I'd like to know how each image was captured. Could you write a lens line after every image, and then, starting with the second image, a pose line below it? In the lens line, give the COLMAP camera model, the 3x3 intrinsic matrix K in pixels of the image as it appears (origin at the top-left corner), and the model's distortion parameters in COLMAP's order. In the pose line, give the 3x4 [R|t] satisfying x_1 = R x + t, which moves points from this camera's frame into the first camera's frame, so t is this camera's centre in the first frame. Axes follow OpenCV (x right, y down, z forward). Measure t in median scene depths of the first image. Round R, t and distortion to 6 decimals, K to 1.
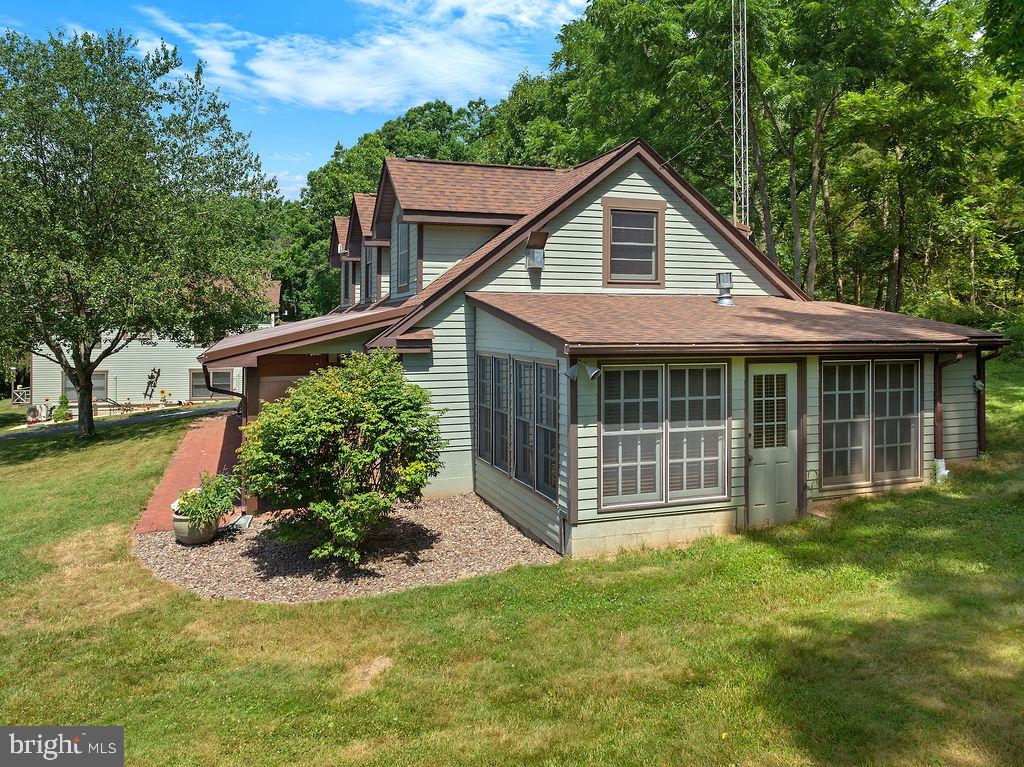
lens RADIAL K [[731.8, 0, 510.9], [0, 731.8, 328.0], [0, 0, 1]] dist [-0.007917, -0.001917]
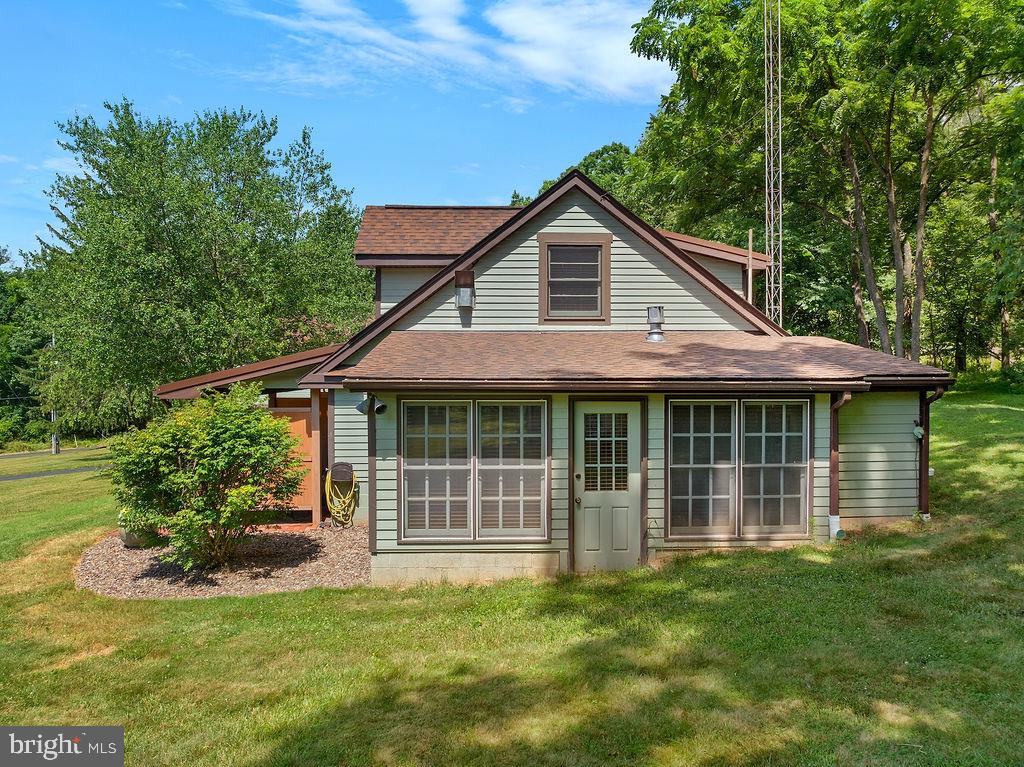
lens RADIAL K [[720.1, 0, 512.0], [0, 720.1, 383.5], [0, 0, 1]] dist [-0.018285, 0.000610]
pose [[0.955476, 0.007510, -0.294973, 0.504605], [-0.001968, 0.999816, 0.019078, 0.007548], [0.295062, -0.017648, 0.955315, 0.078077]]
